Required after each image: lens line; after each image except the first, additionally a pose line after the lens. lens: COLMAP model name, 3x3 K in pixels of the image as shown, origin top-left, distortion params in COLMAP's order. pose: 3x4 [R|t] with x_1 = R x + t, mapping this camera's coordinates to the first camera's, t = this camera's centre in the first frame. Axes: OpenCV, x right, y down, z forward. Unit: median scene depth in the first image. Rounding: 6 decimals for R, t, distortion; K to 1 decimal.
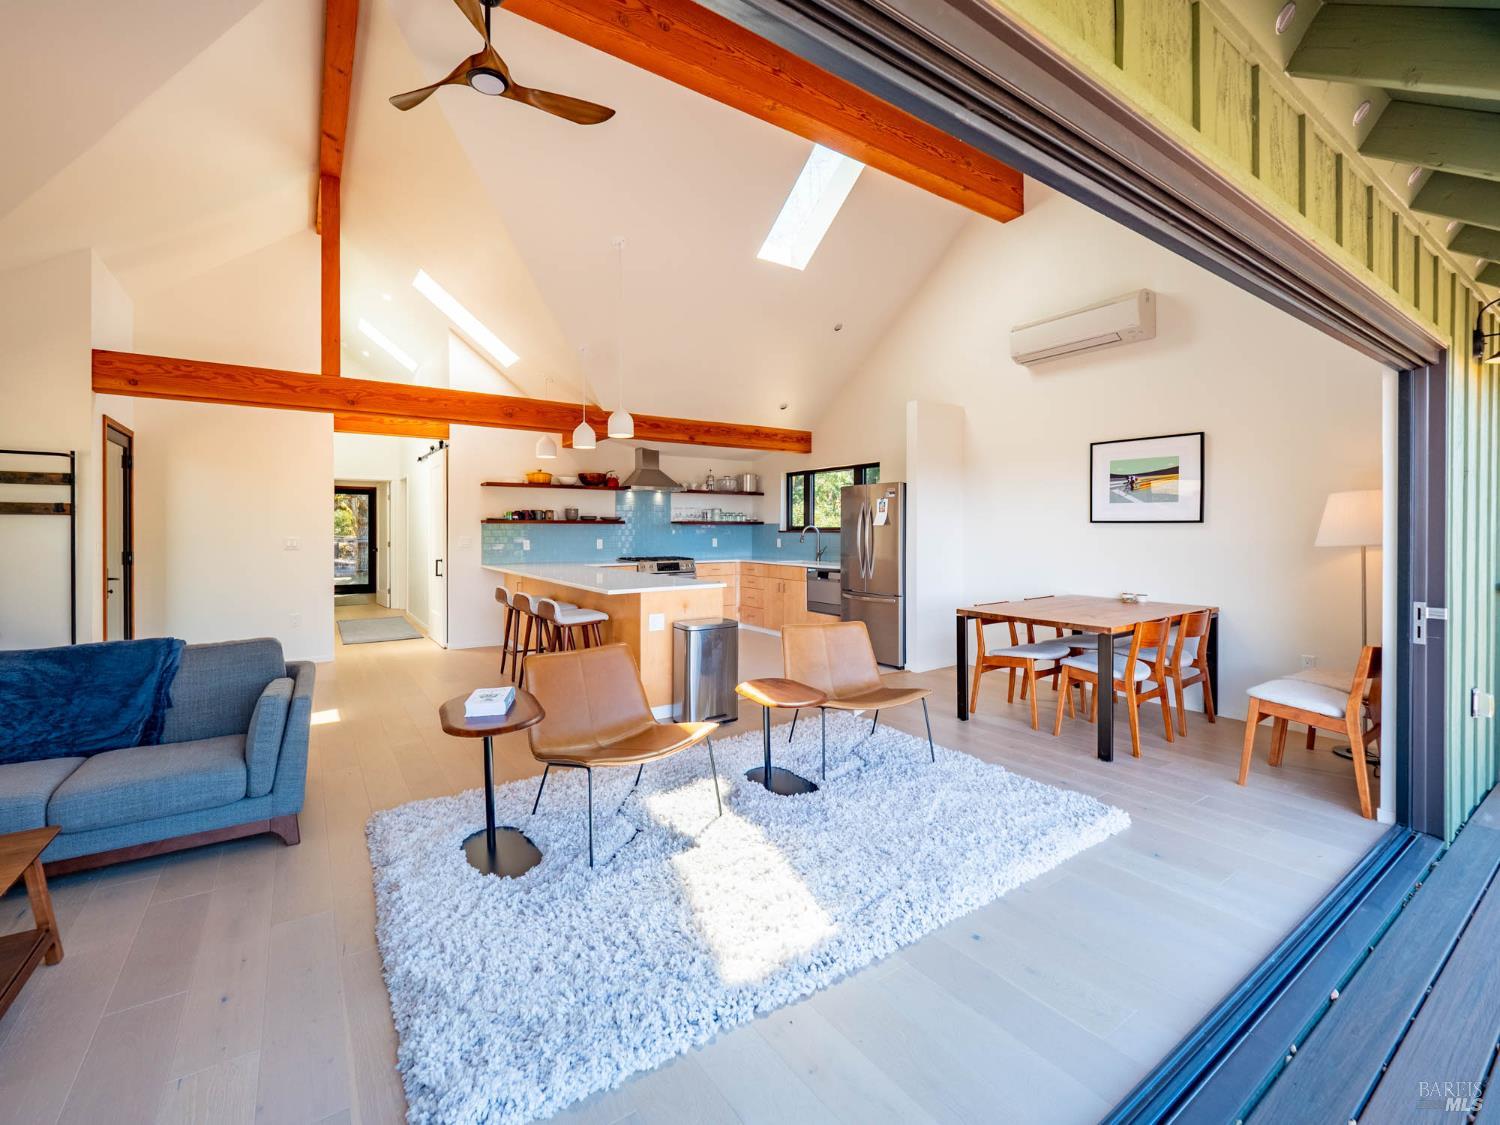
lens RADIAL K [[633.0, 0, 718.9], [0, 633.0, 531.1], [0, 0, 1]] dist [-0.000611, -0.012059]
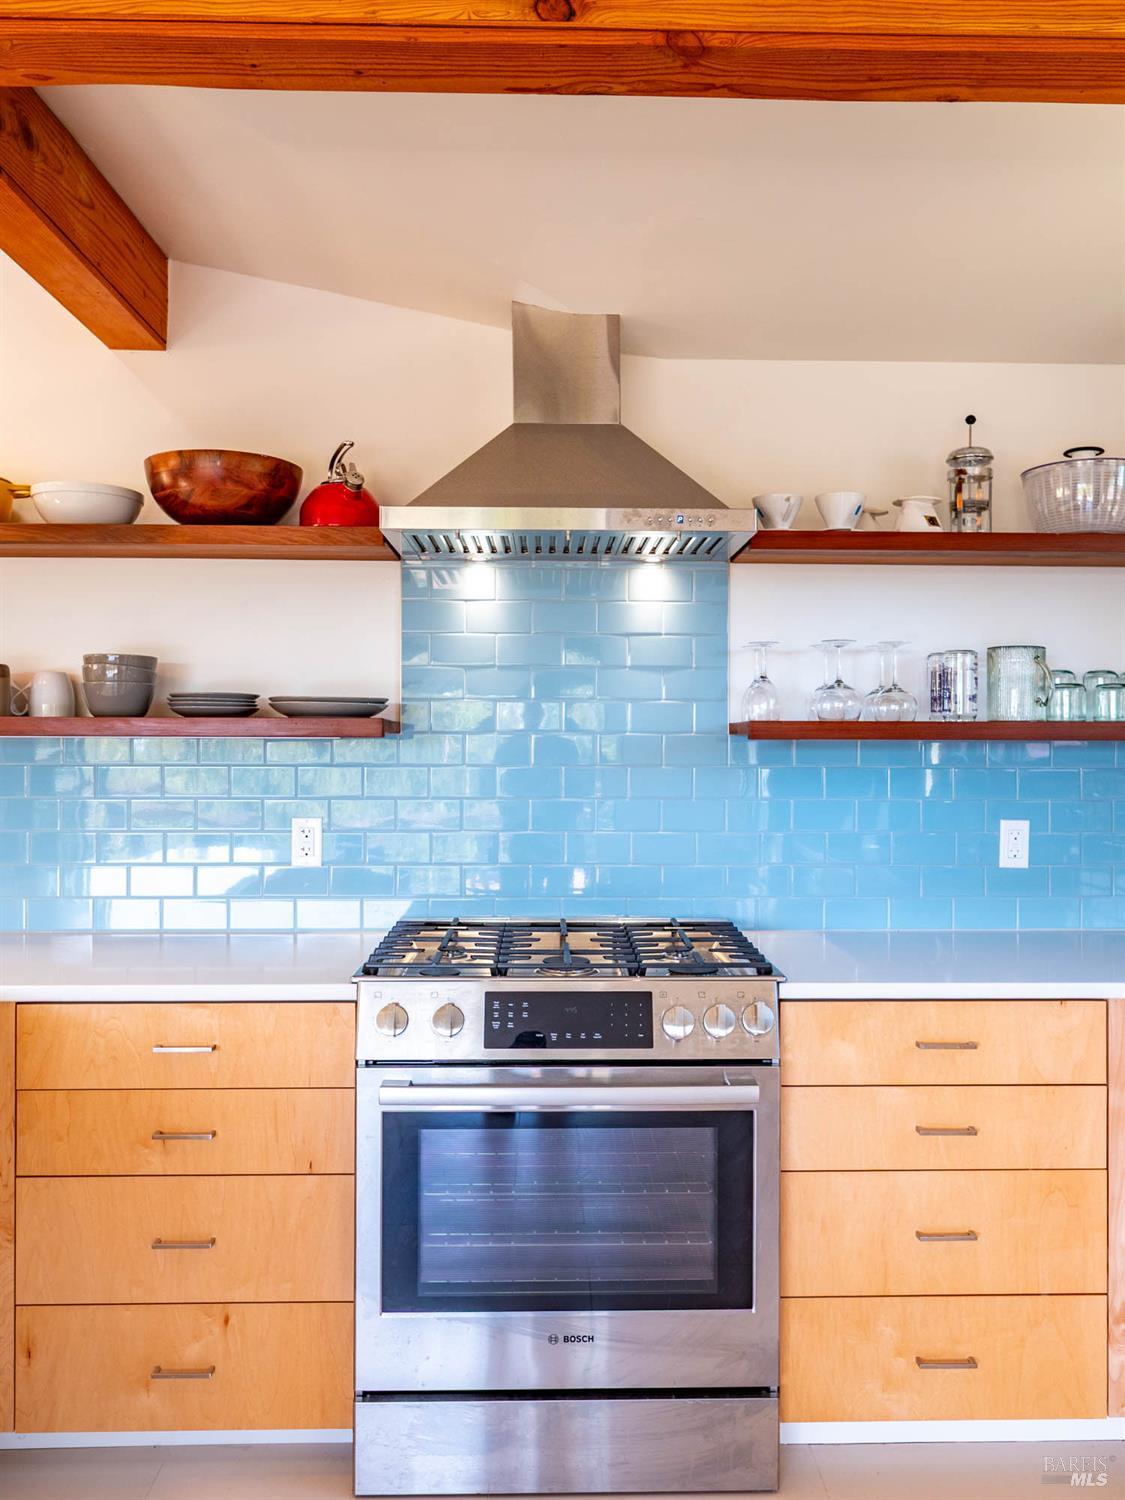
lens RADIAL K [[1221.2, 0, 589.9], [0, 1221.2, 748.5], [0, 0, 1]] dist [-0.004080, 0.006477]
pose [[0.867529, -0.000157, -0.497387, 0.073368], [-0.005346, 0.999939, -0.009640, -0.005549], [0.497359, 0.011022, 0.867475, 0.809428]]
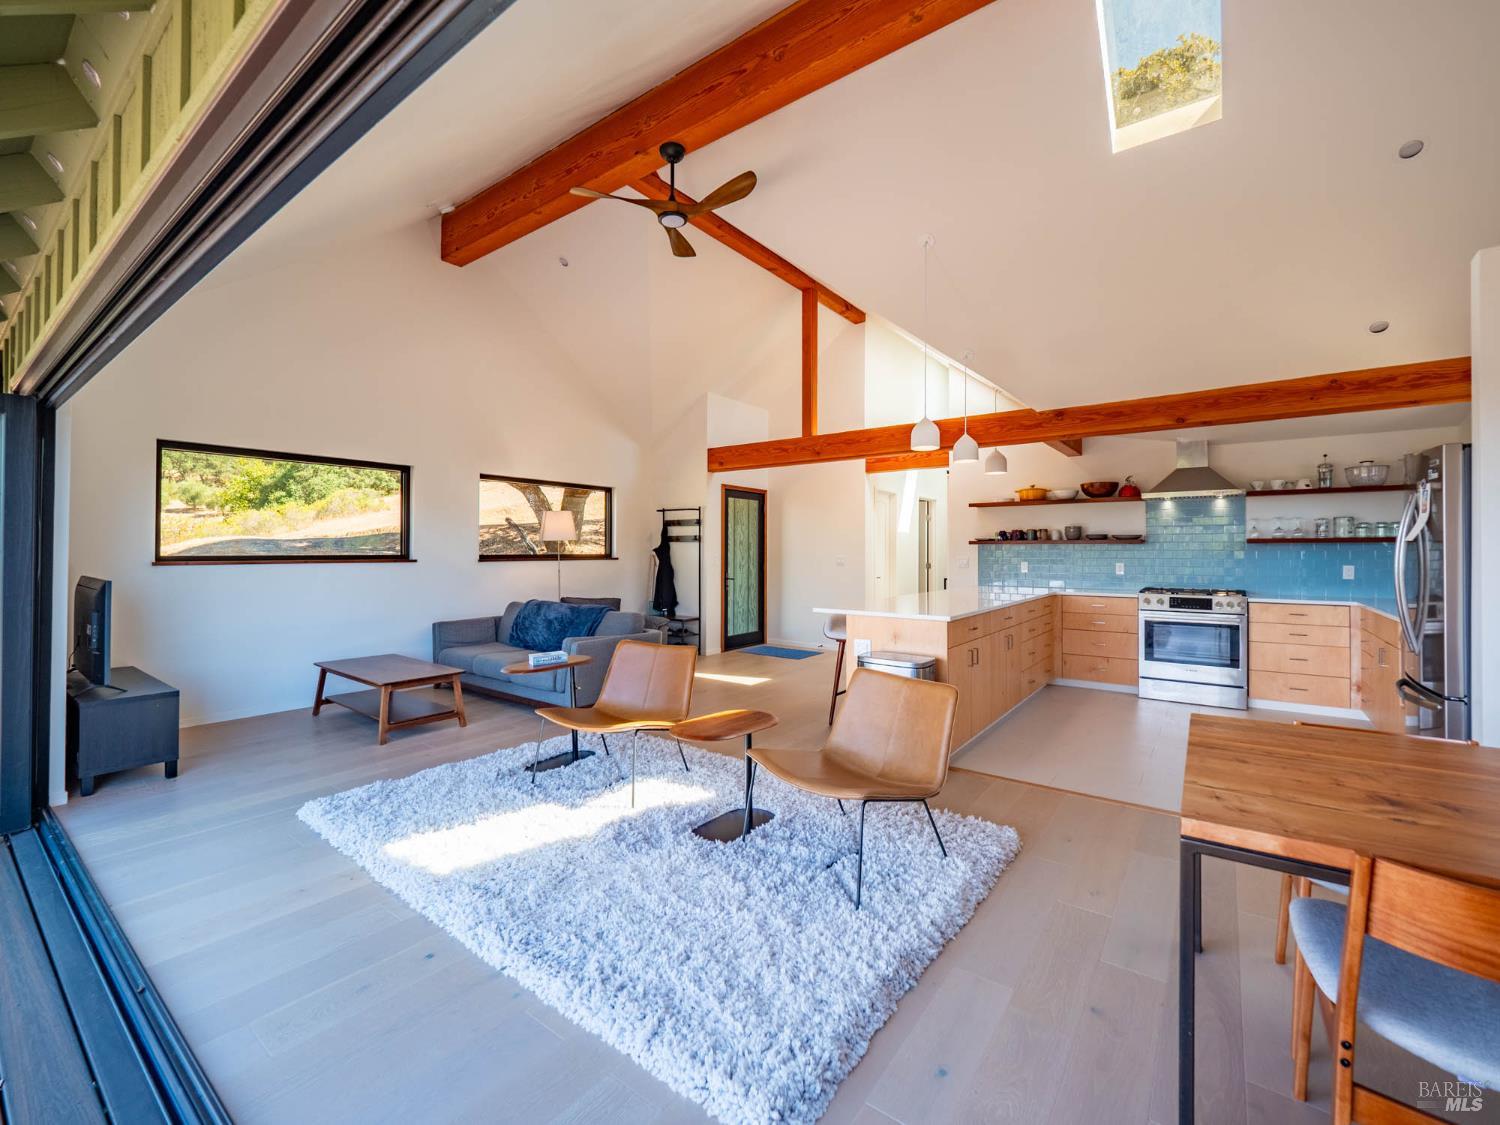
lens RADIAL K [[614.3, 0, 753.5], [0, 614.3, 544.1], [0, 0, 1]] dist [0.000527, -0.009921]
pose [[0.350286, -0.010035, -0.936589, 0.424217], [-0.005387, 0.999904, -0.012728, 0.001572], [0.936627, 0.009503, 0.350199, 0.321832]]
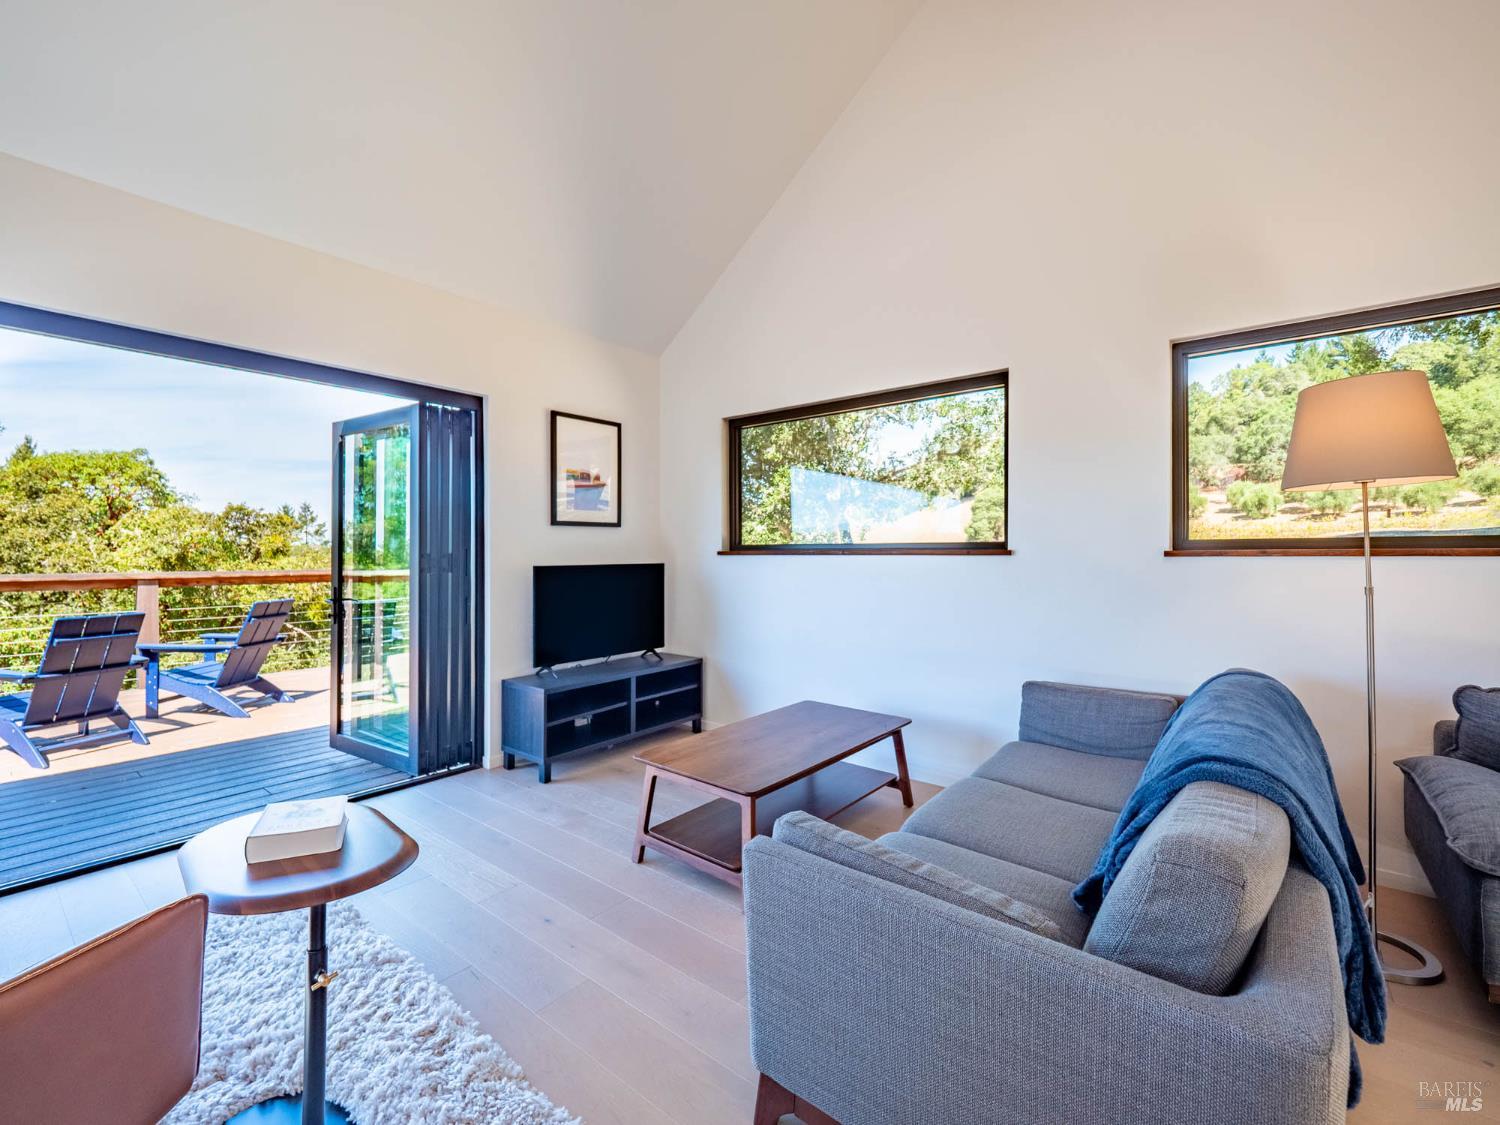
lens RADIAL K [[649.5, 0, 741.5], [0, 649.5, 559.8], [0, 0, 1]] dist [-0.000949, -0.000441]
pose [[-0.948652, 0.005266, -0.316279, -0.183844], [0.000120, 0.999867, 0.016287, 0.013259], [0.316323, 0.015413, -0.948526, 0.548264]]
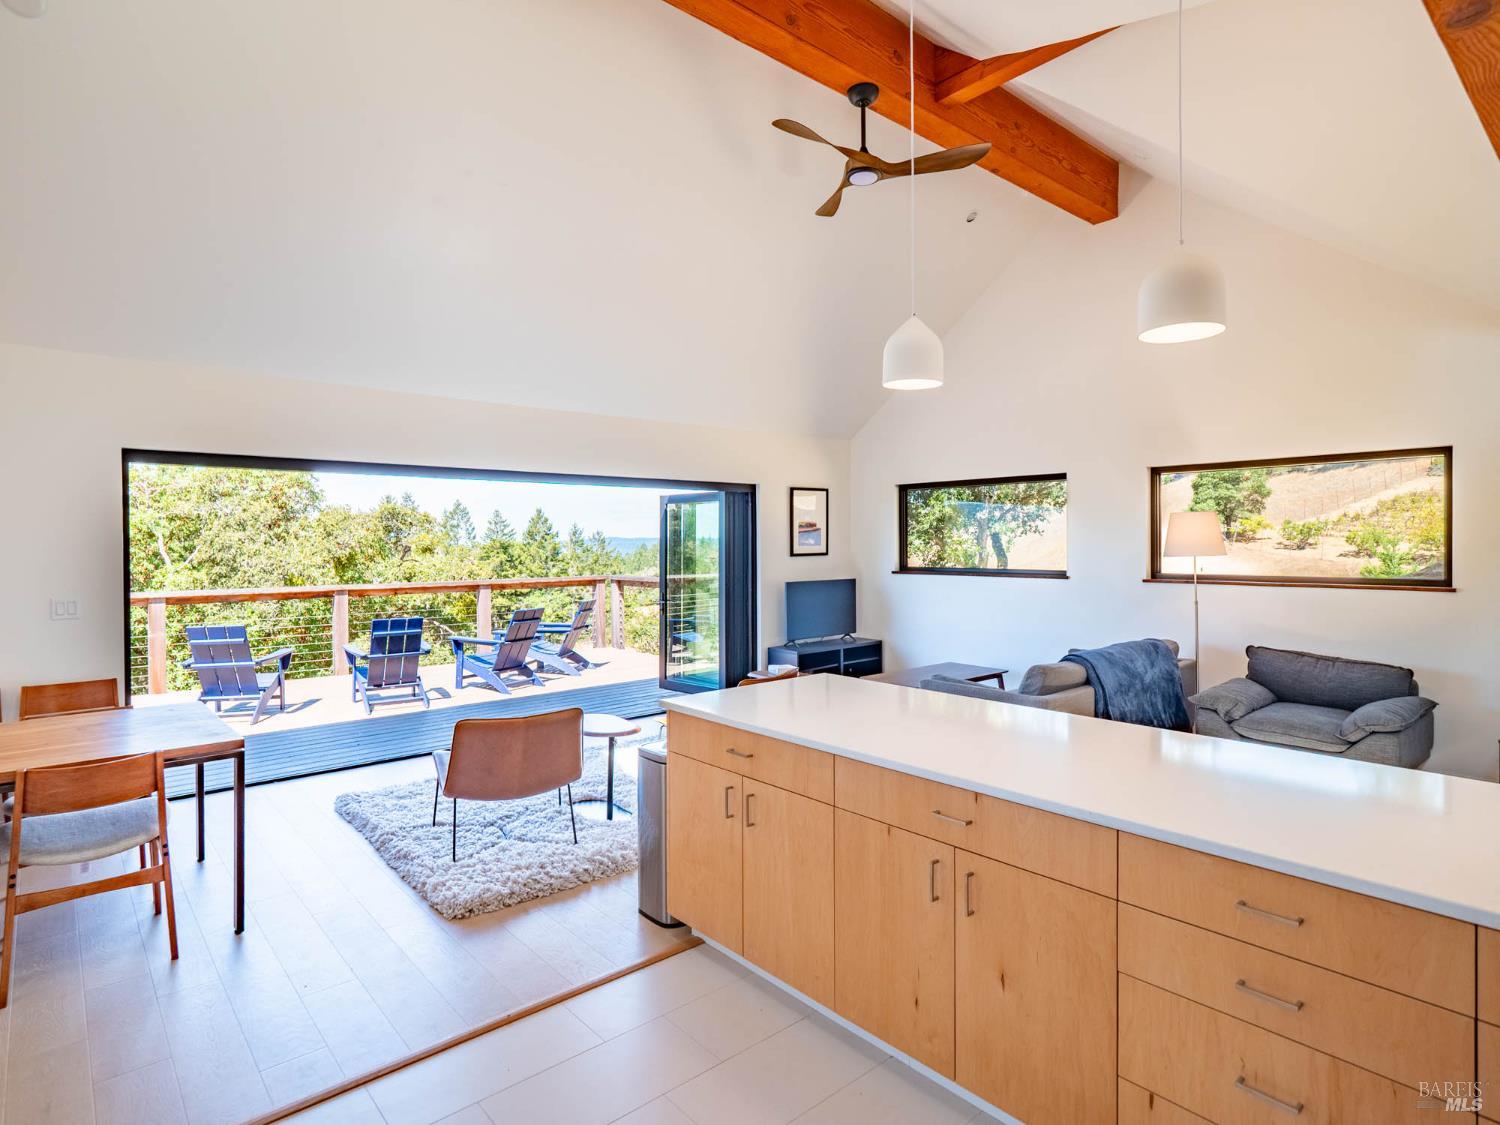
lens RADIAL K [[814.9, 0, 750.0], [0, 814.9, 562.5], [0, 0, 1]] dist [0.025670, 0.000514]
pose [[-0.988350, 0.010781, -0.151816, 0.023021], [0.006078, 0.999488, 0.031412, -0.035025], [0.152076, 0.030124, -0.987910, 1.089022]]
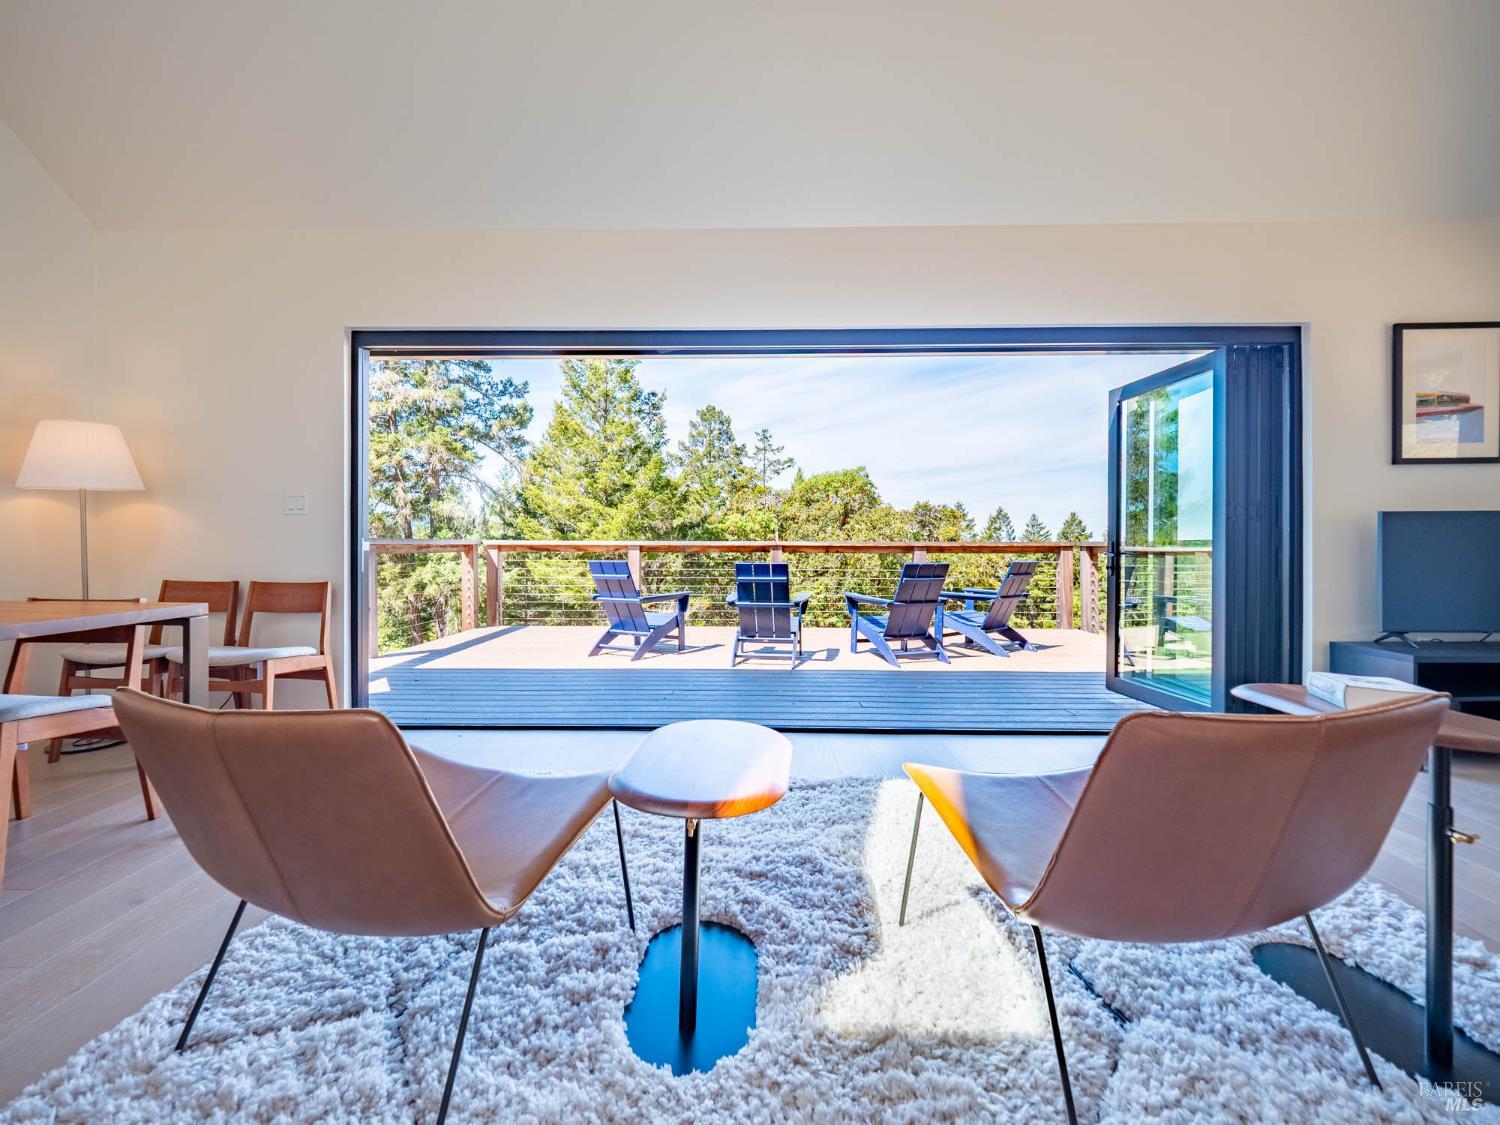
lens RADIAL K [[639.6, 0, 741.7], [0, 639.6, 542.6], [0, 0, 1]] dist [-0.003507, -0.001047]
pose [[-0.831091, 0.004493, 0.556118, -0.074489], [0.003725, 0.999990, -0.002512, 0.046959], [-0.556124, -0.000016, -0.831099, 0.594602]]
